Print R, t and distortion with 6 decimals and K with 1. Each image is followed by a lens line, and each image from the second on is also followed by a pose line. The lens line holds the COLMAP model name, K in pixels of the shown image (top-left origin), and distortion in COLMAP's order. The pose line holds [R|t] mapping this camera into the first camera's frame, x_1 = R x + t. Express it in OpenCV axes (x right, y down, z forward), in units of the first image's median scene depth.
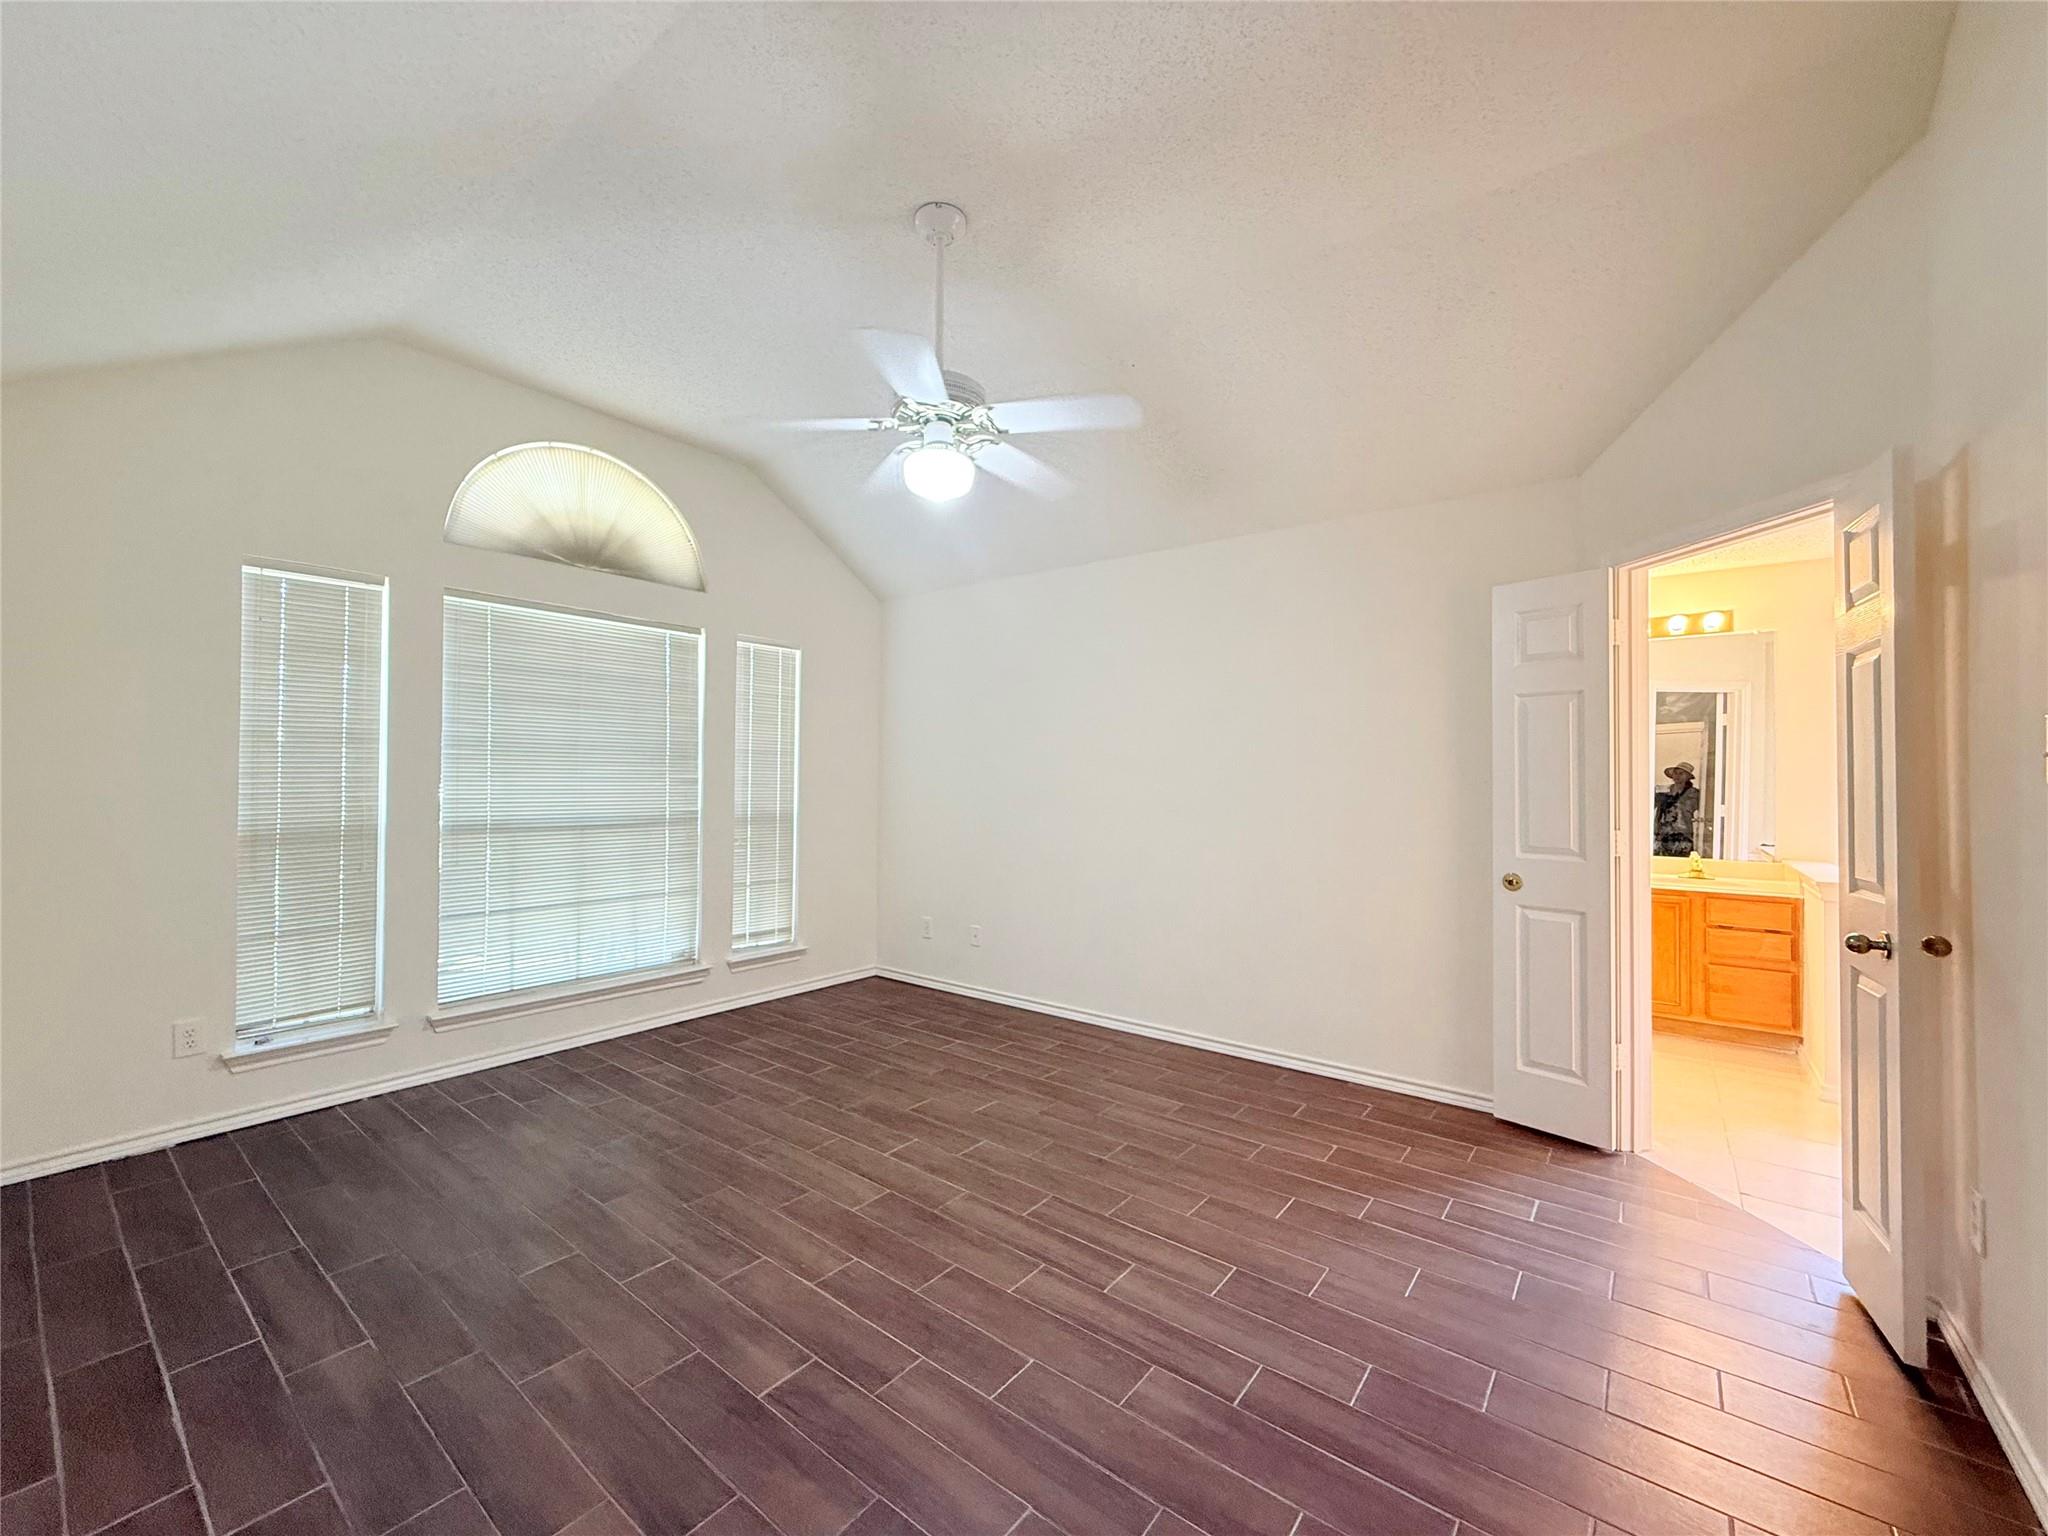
lens RADIAL K [[815.4, 0, 1019.0], [0, 815.4, 766.9], [0, 0, 1]] dist [-0.001761, 0.000492]
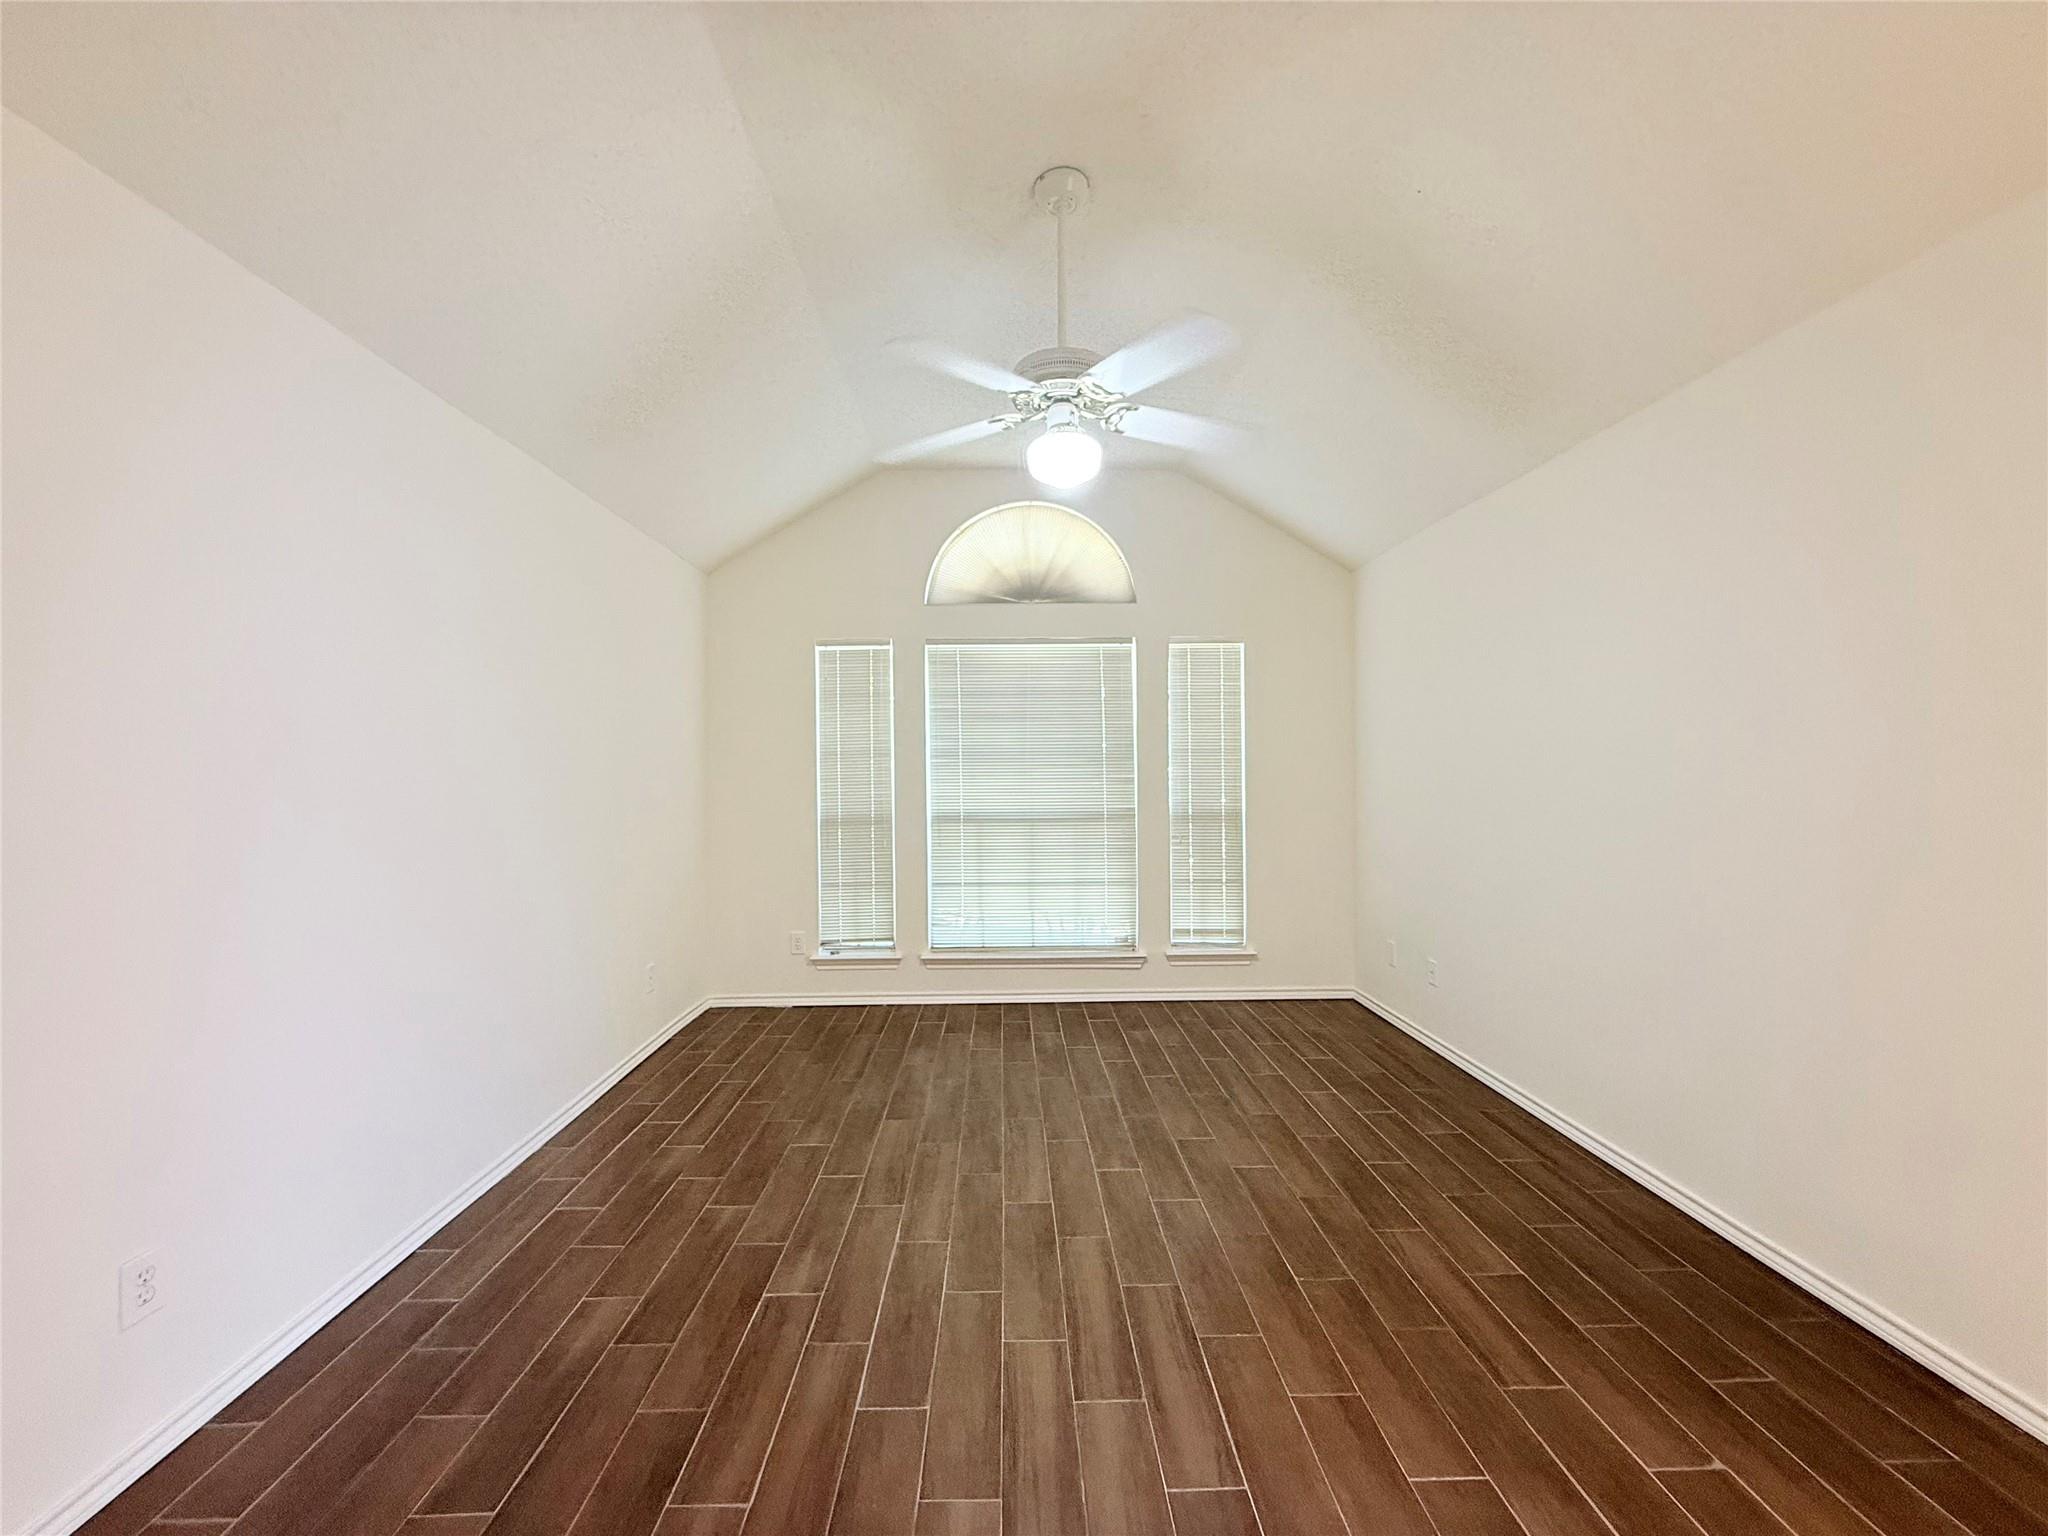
lens RADIAL K [[815.4, 0, 1019.0], [0, 815.4, 766.9], [0, 0, 1]] dist [-0.001761, 0.000492]
pose [[0.631899, -0.016435, -0.774877, 0.408904], [0.025873, 0.999665, -0.000104, -0.004894], [0.774619, -0.019983, 0.632113, 0.247911]]
